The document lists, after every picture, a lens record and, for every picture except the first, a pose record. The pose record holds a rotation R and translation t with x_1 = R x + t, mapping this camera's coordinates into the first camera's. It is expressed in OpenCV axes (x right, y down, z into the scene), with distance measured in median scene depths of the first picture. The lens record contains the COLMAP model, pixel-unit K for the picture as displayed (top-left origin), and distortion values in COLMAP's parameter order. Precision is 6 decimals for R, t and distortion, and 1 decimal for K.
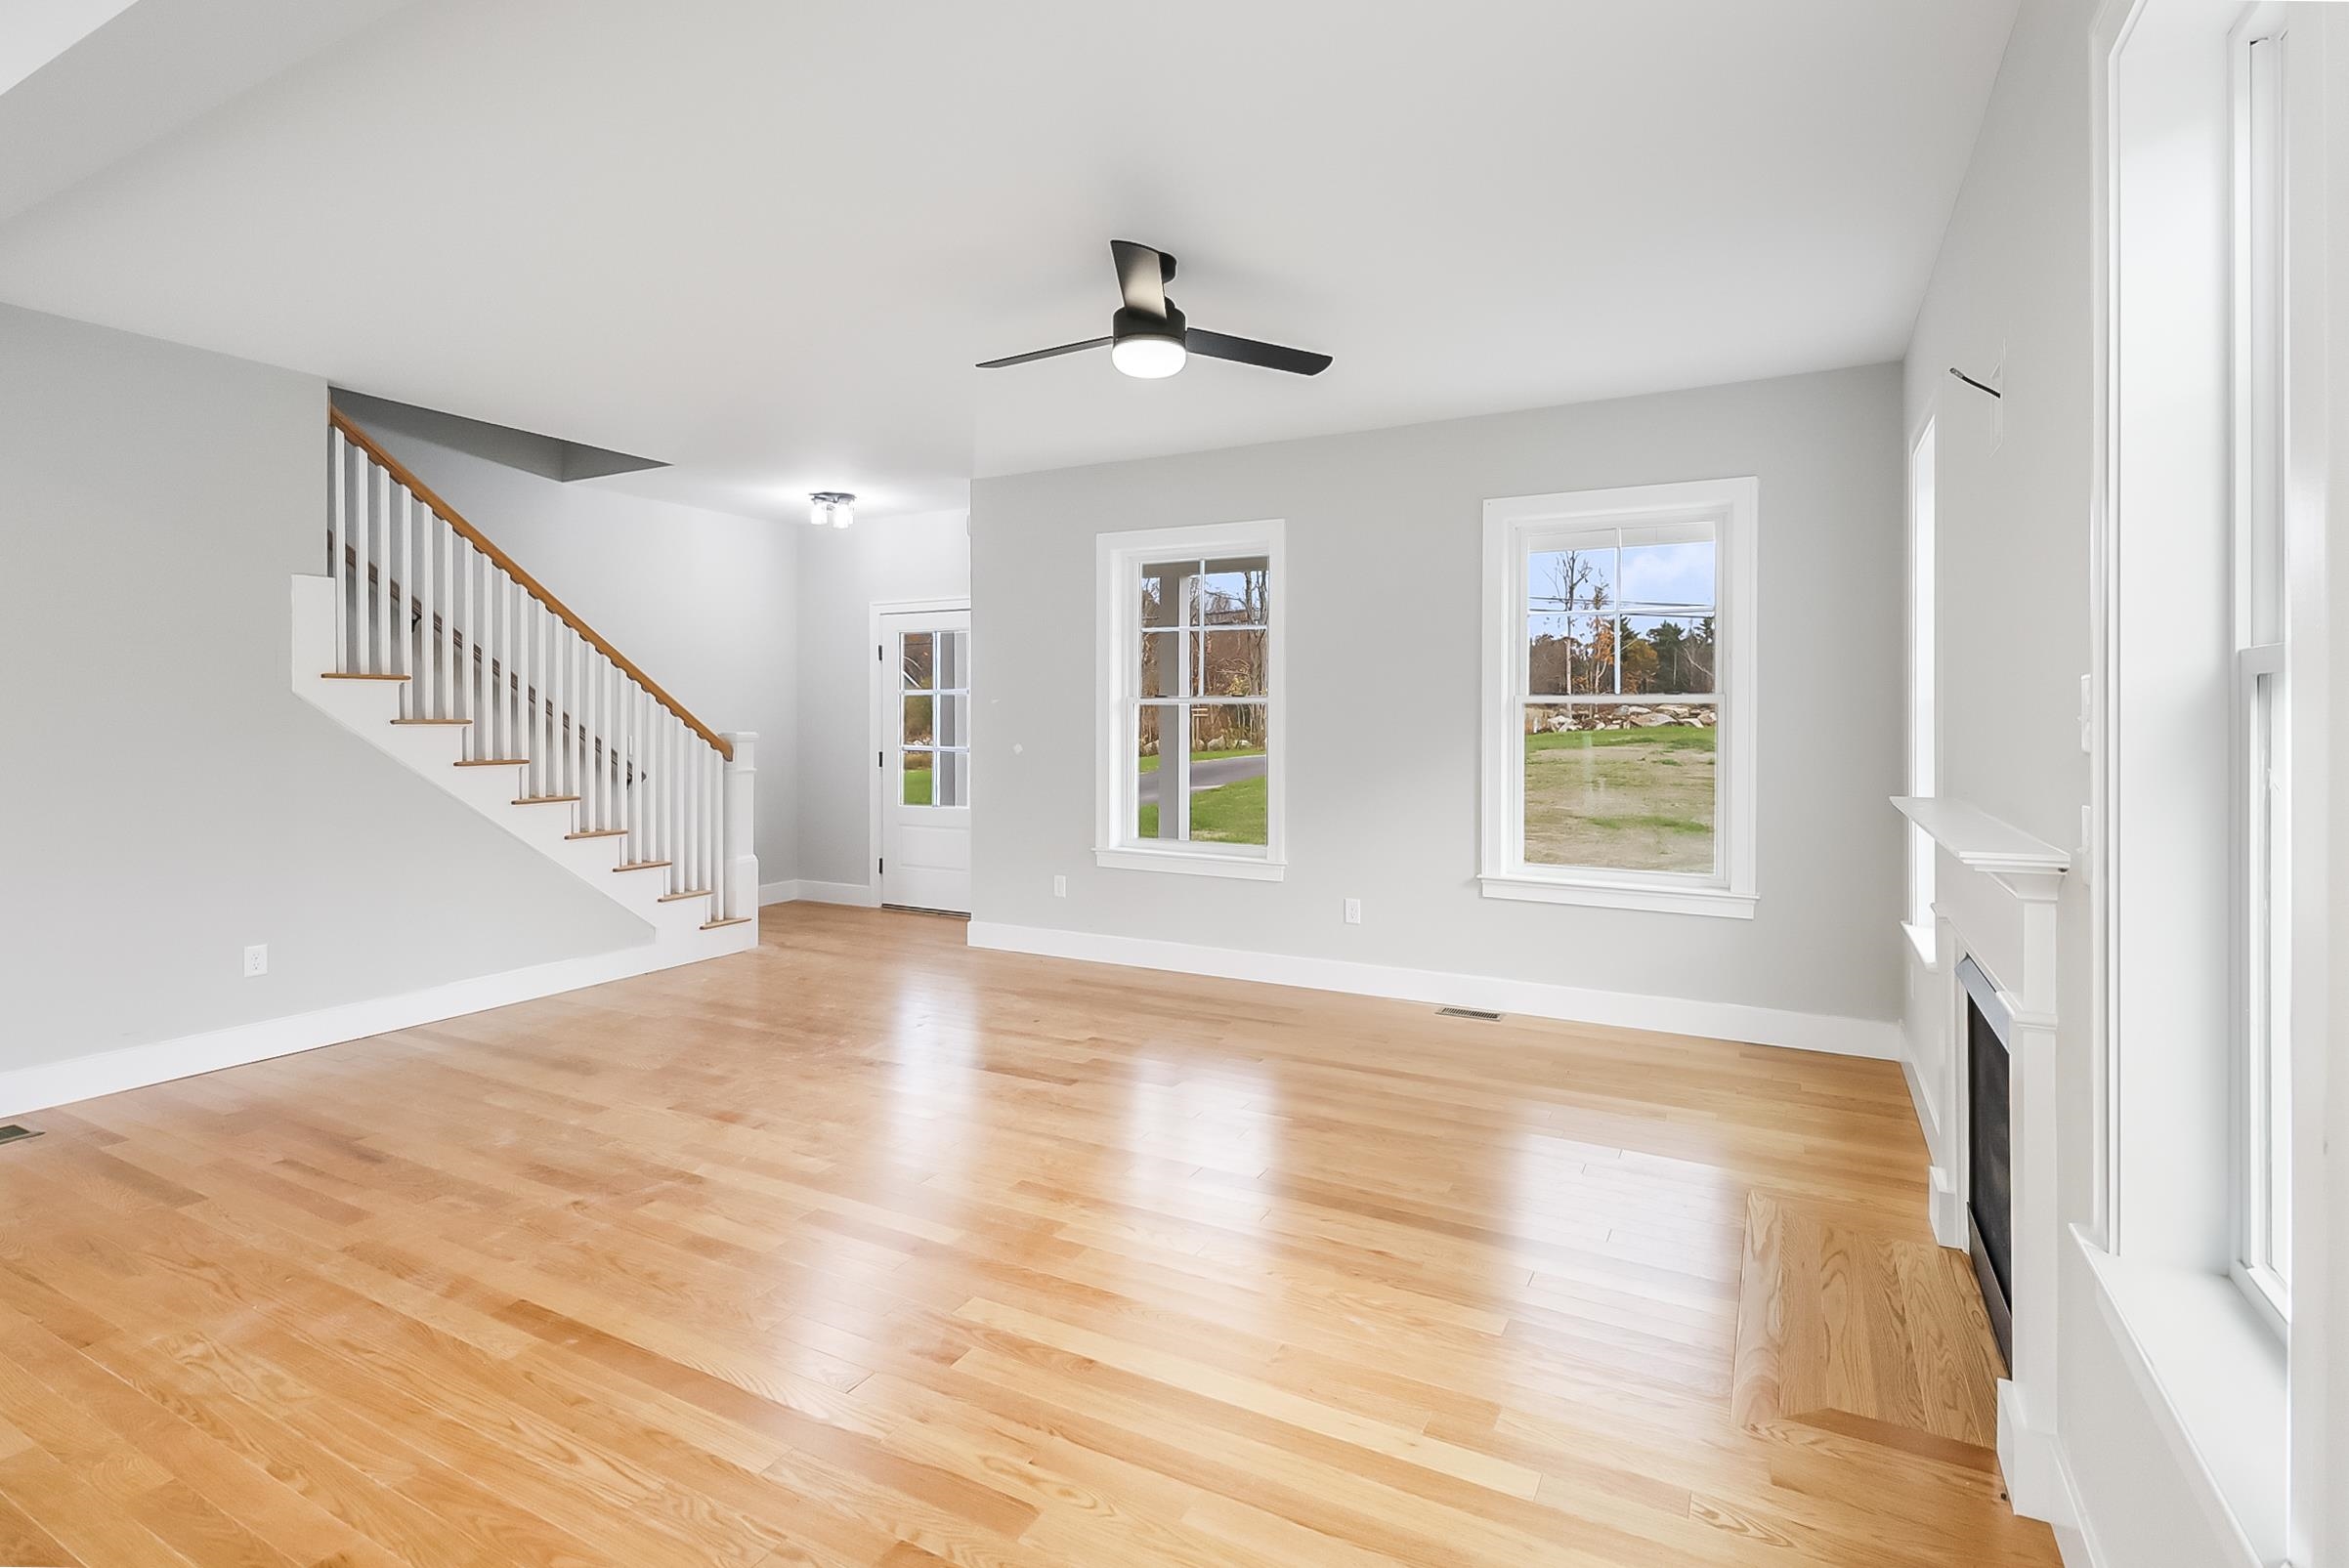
lens RADIAL K [[1118.4, 0, 1194.8], [0, 1118.4, 709.9], [0, 0, 1]] dist [-0.000230, -0.000227]
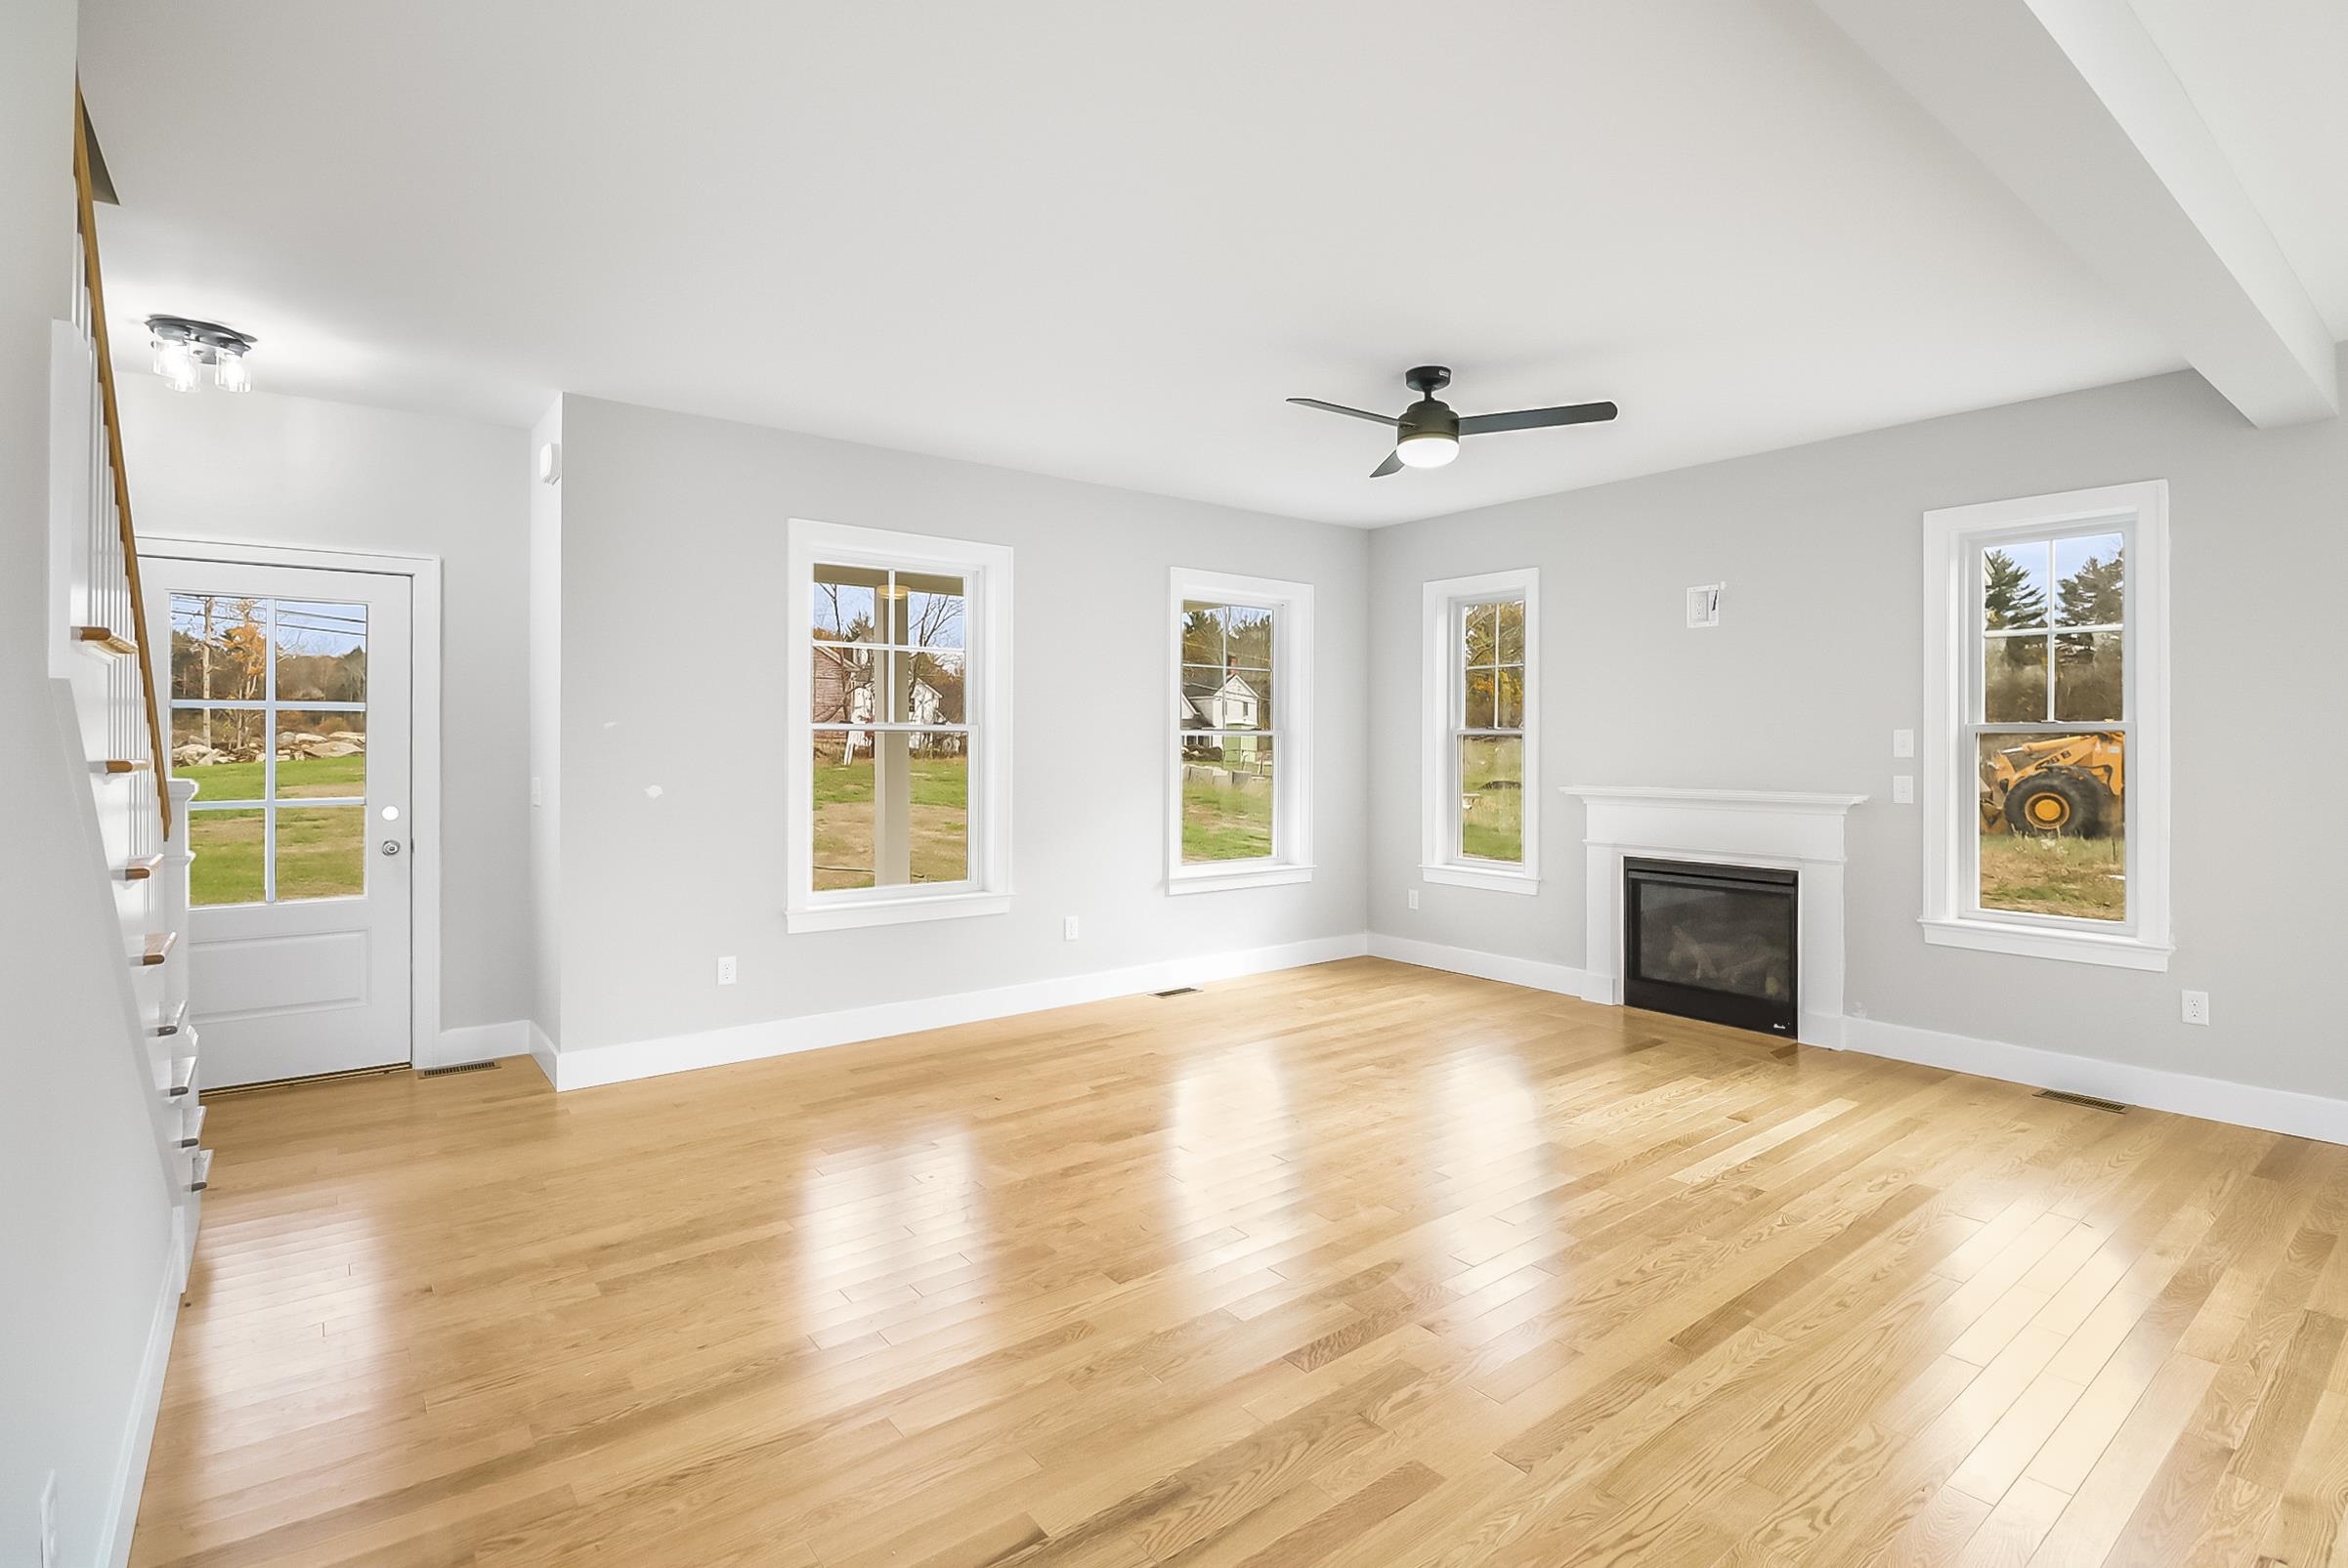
lens RADIAL K [[1117.9, 0, 1194.2], [0, 1117.9, 709.9], [0, 0, 1]] dist [-0.000230, -0.000227]
pose [[0.402522, 0.026807, 0.915018, -1.138509], [-0.003767, 0.999611, -0.027628, 0.001873], [-0.915402, 0.007674, 0.402467, 0.664605]]
